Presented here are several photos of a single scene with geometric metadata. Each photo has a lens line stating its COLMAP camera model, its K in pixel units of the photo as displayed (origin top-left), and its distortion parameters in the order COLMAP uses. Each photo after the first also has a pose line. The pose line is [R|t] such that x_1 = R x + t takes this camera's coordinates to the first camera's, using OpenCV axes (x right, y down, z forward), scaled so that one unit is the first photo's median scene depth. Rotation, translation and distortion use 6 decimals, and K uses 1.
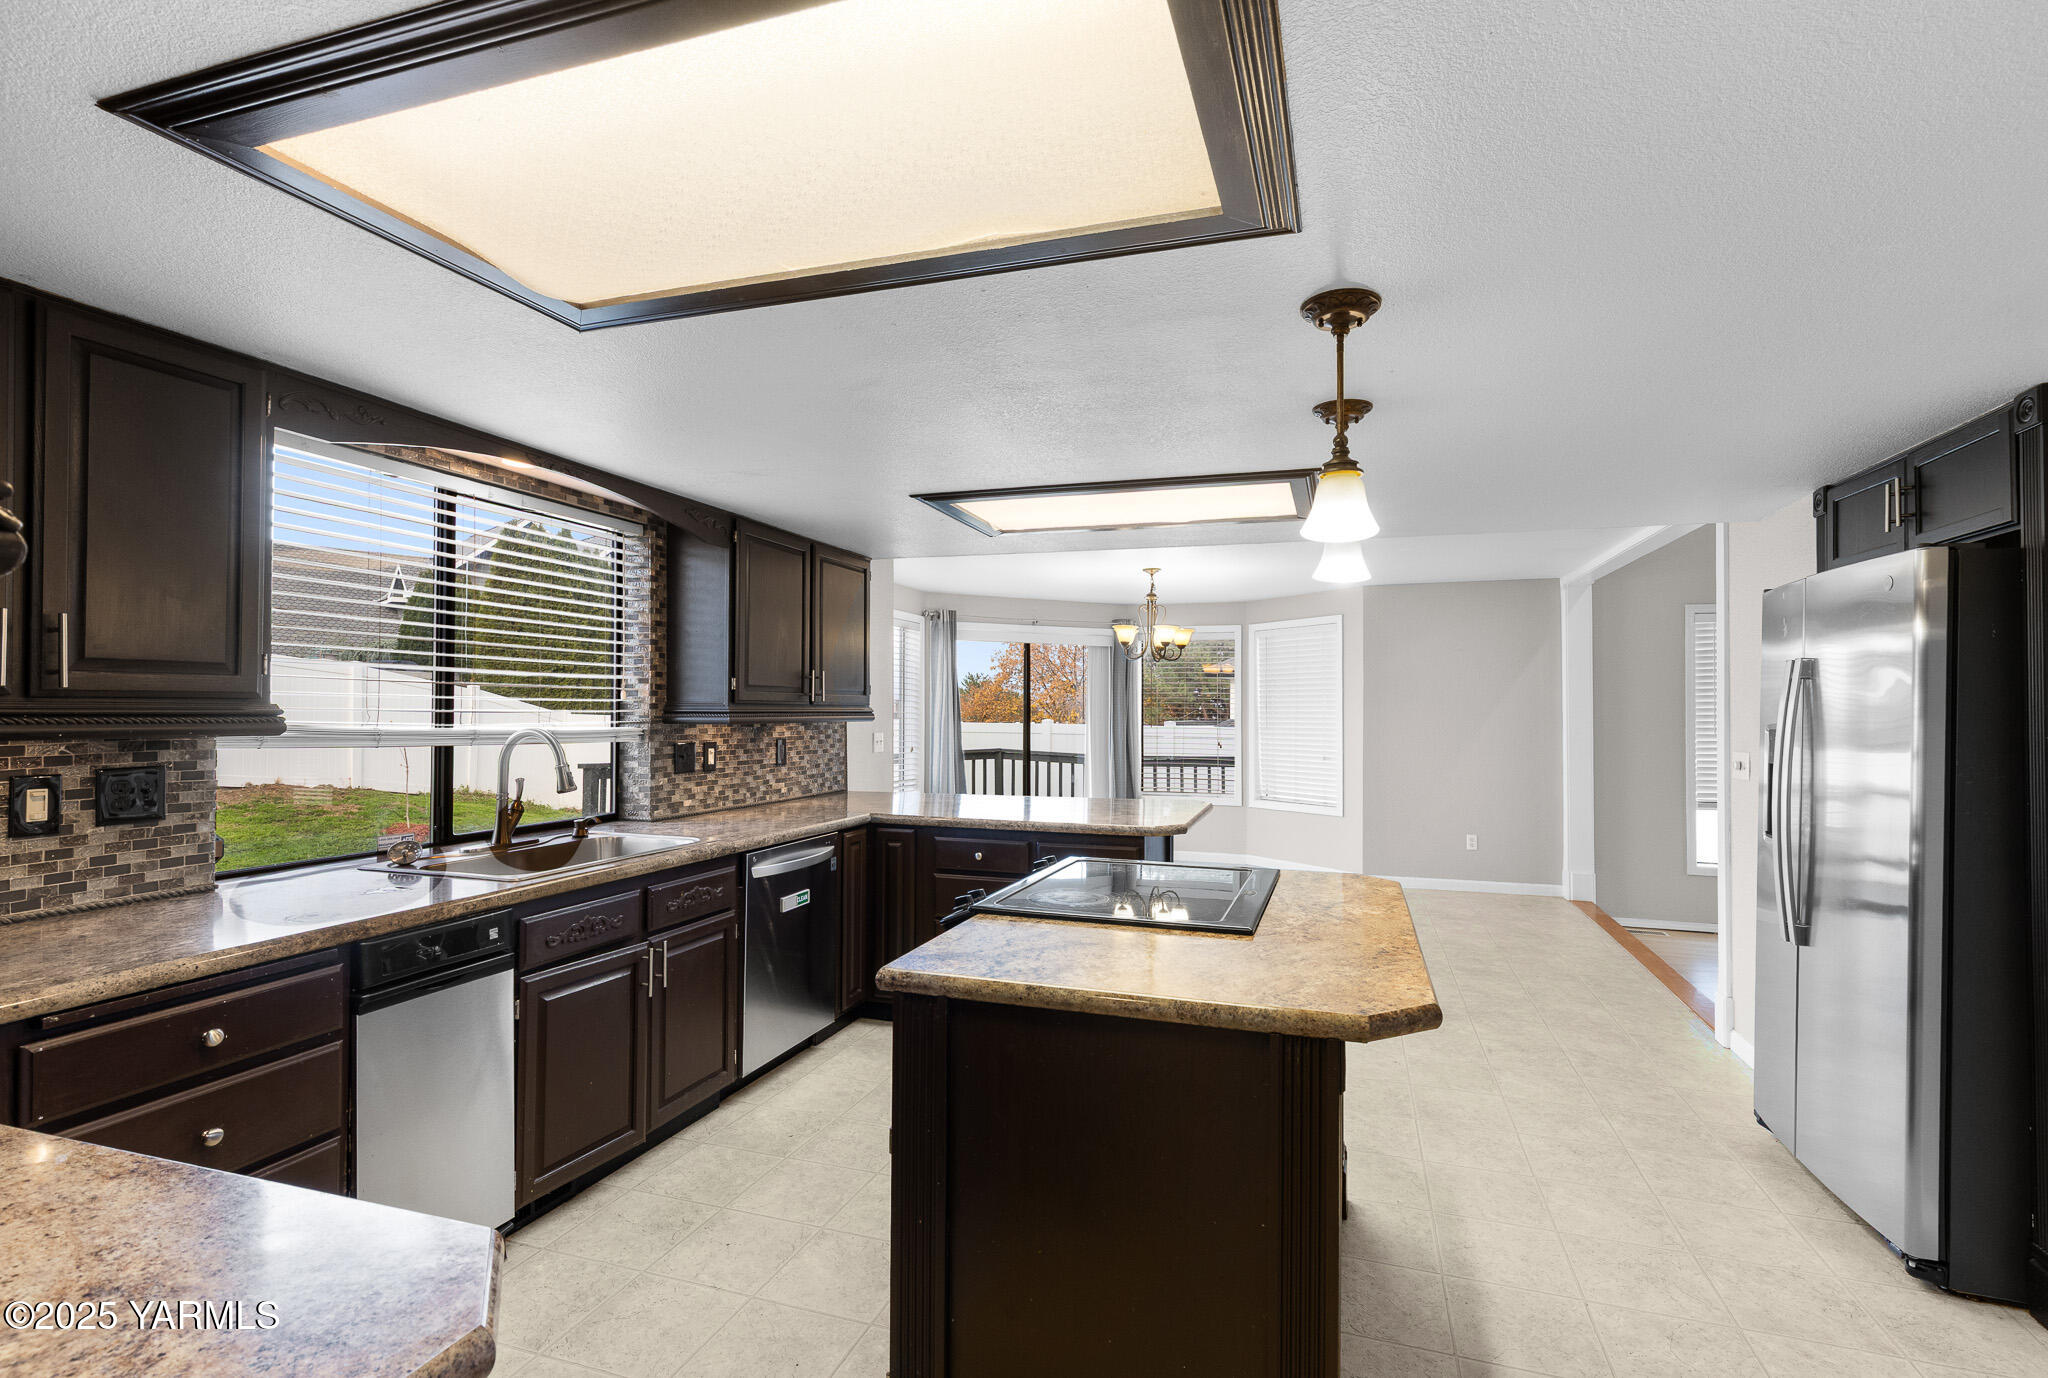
lens RADIAL K [[948.3, 0, 1044.0], [0, 948.3, 700.1], [0, 0, 1]] dist [0.006249, 0.000654]
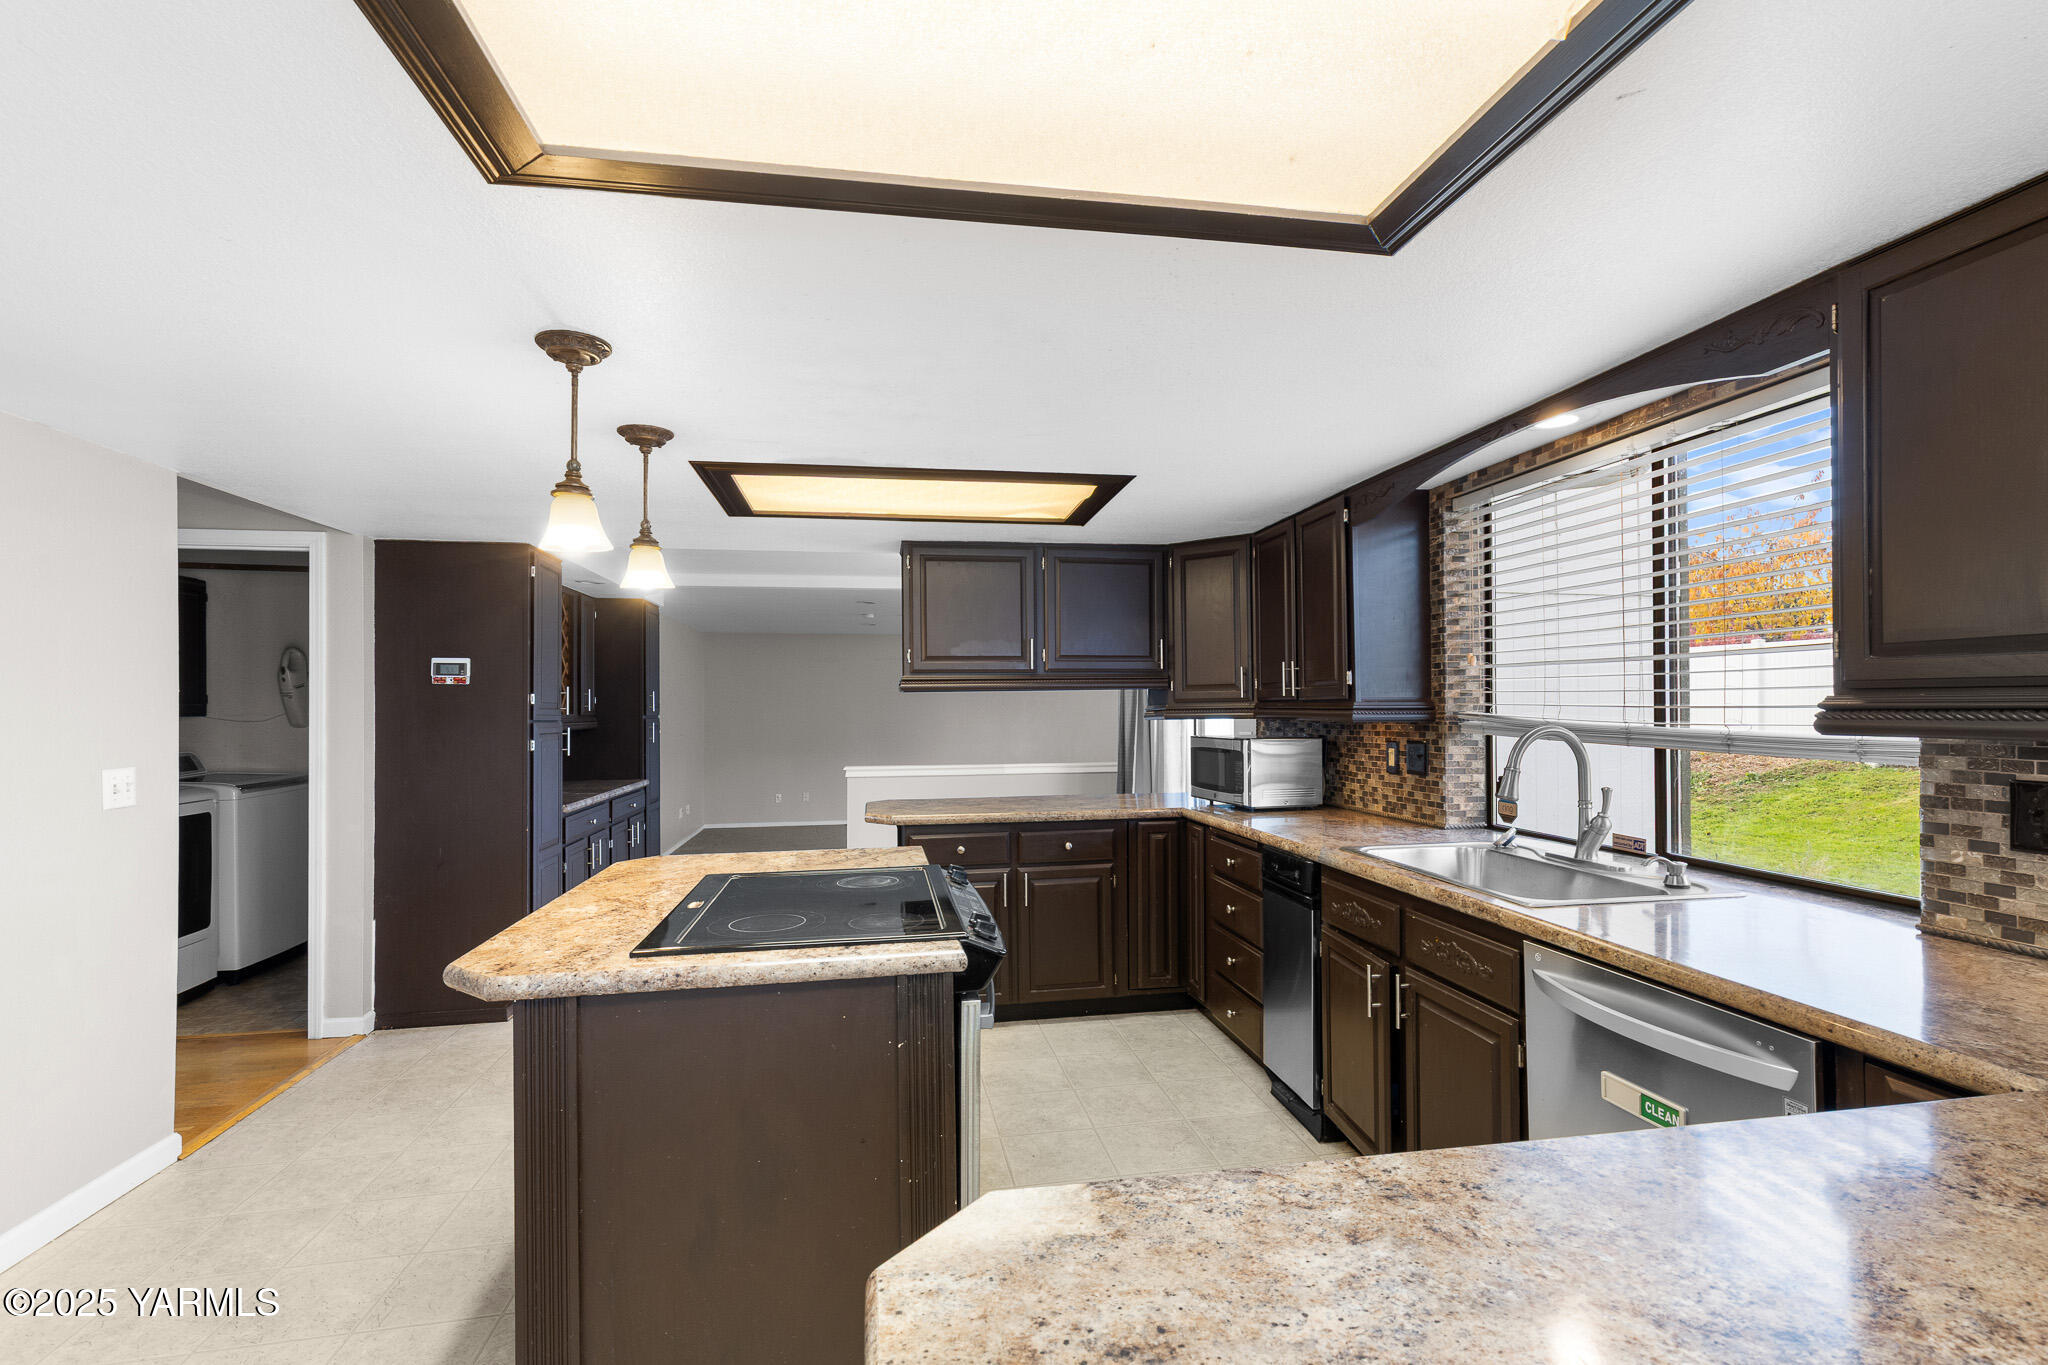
lens RADIAL K [[922.7, 0, 1031.3], [0, 922.7, 709.9], [0, 0, 1]] dist [0.005219, 0.000342]
pose [[-0.885351, 0.000539, -0.464924, 0.206147], [0.004732, 0.999958, -0.007852, 0.014814], [0.464900, -0.009152, -0.885316, 1.164665]]
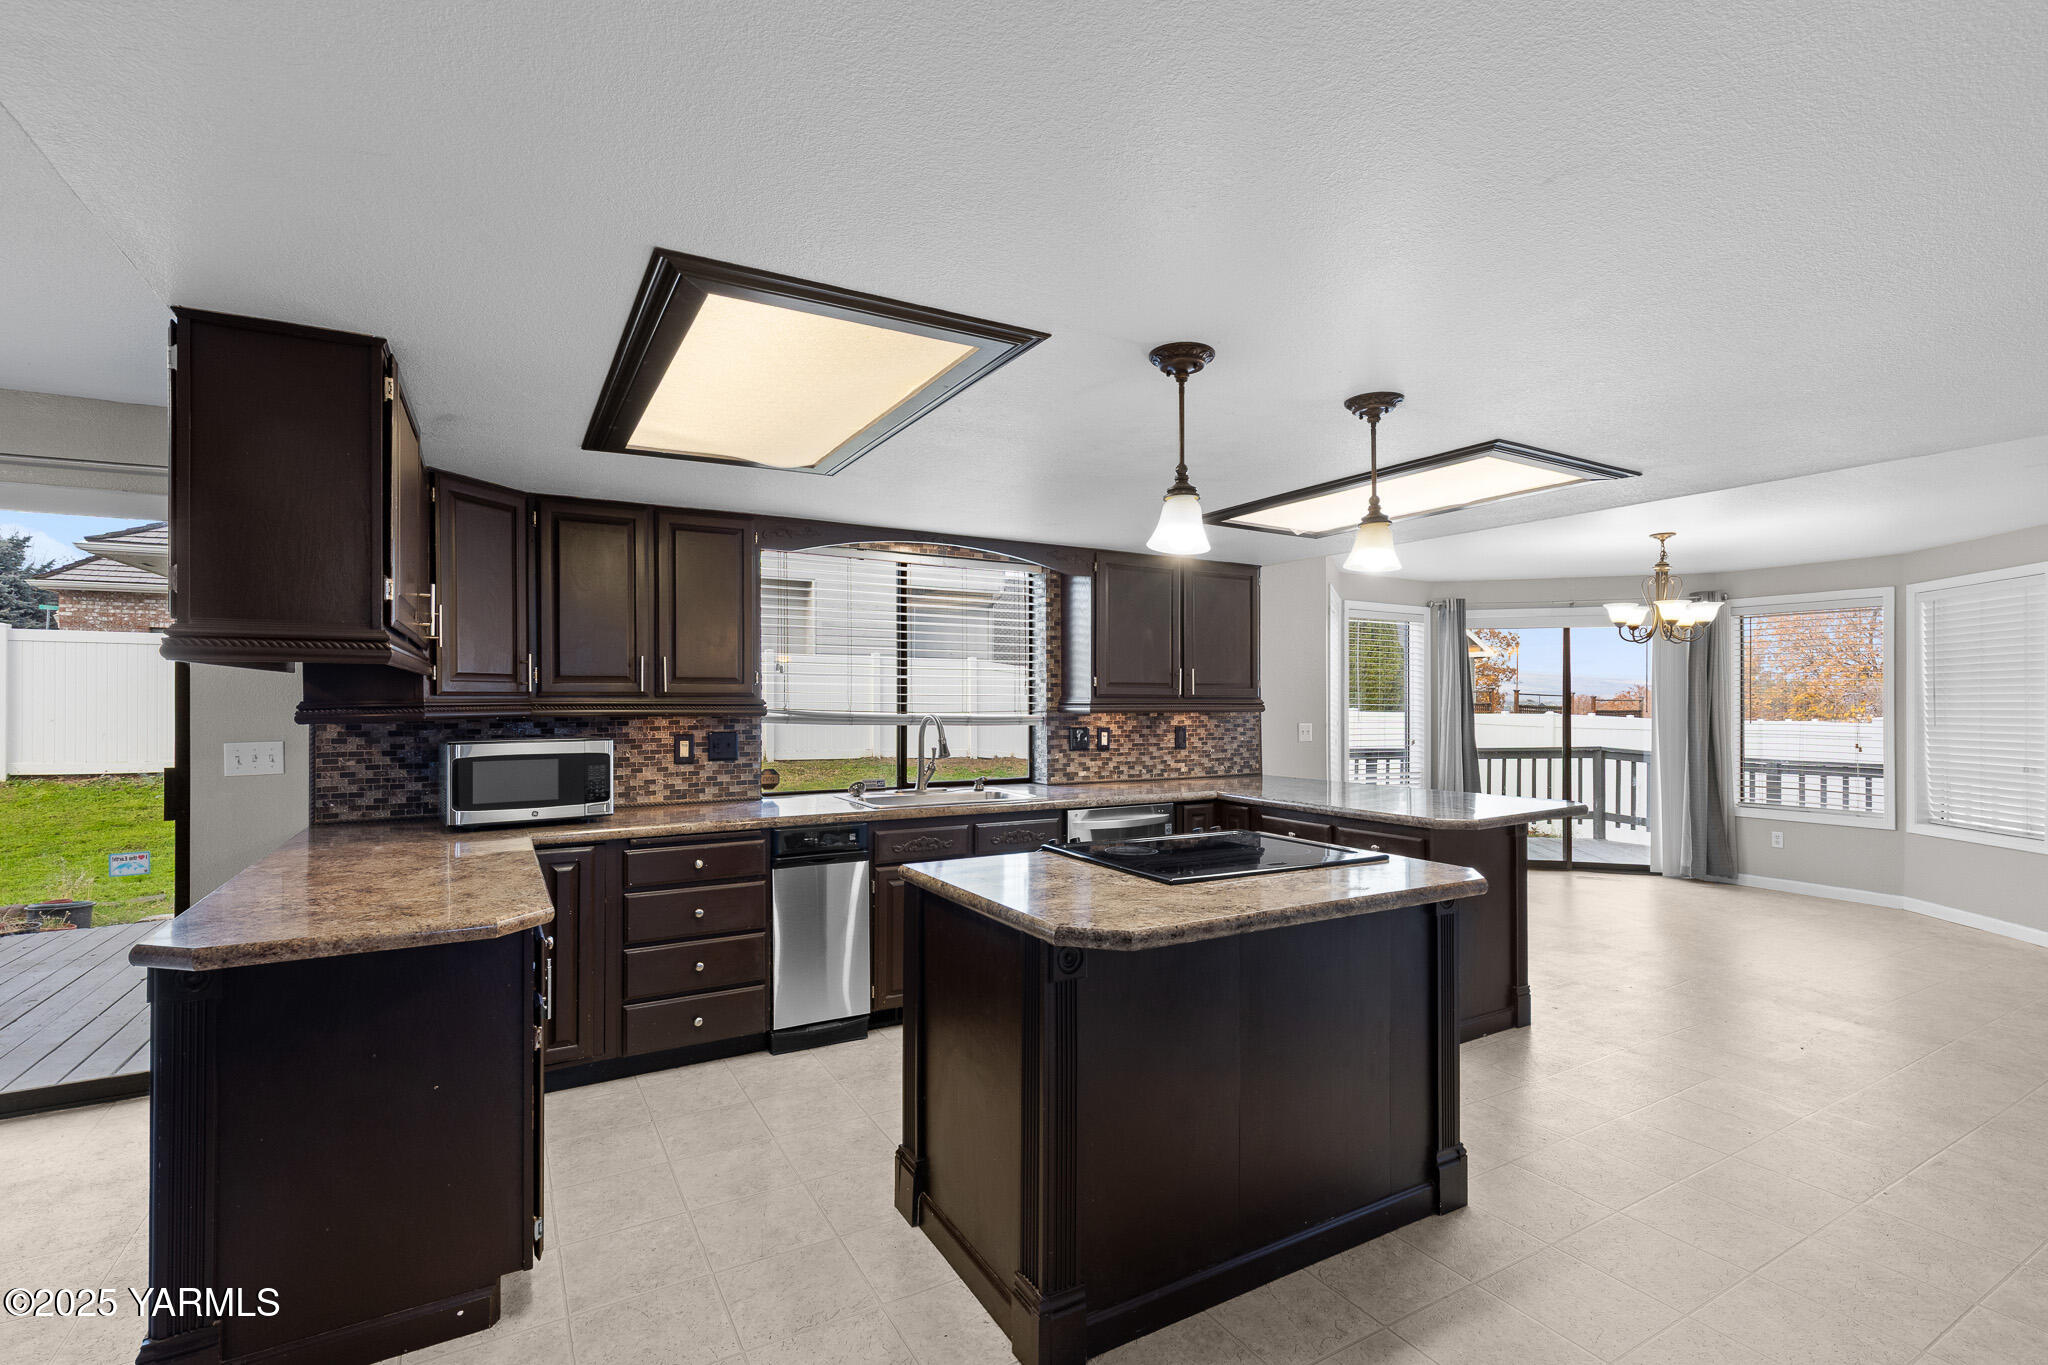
lens RADIAL K [[935.2, 0, 1033.1], [0, 935.2, 710.3], [0, 0, 1]] dist [0.009402, -0.000074]
pose [[0.744258, 0.001387, -0.667891, 0.438867], [0.009639, 0.999871, 0.012818, 0.004411], [0.667823, -0.015977, 0.744149, 0.001028]]
